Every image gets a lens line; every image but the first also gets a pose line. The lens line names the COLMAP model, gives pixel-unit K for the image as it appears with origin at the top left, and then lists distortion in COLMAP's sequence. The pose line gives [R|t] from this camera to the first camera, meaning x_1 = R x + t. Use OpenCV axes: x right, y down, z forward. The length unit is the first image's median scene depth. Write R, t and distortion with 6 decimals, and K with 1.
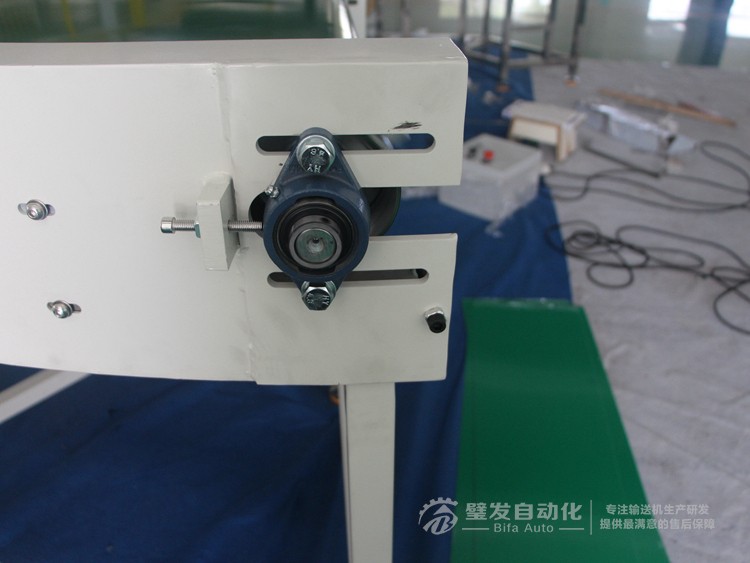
lens RADIAL K [[680.3, 0, 375.0], [0, 680.3, 281.5], [0, 0, 1]] dist [-0.240431, 0.230681]
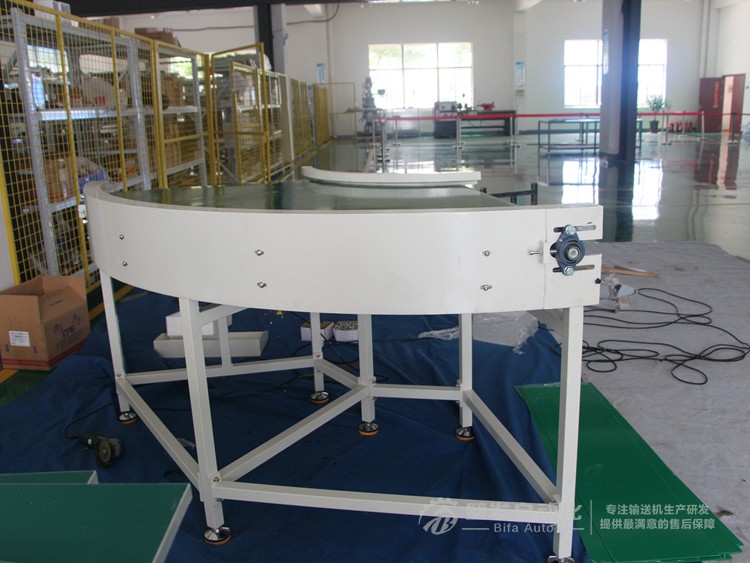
lens RADIAL K [[680.3, 0, 375.0], [0, 680.3, 281.5], [0, 0, 1]] dist [-0.240431, 0.230681]
pose [[0.992229, -0.072339, 0.101236, -0.308075], [0.099723, 0.948923, -0.299333, 0.214897], [-0.074412, 0.307102, 0.948763, -0.473264]]
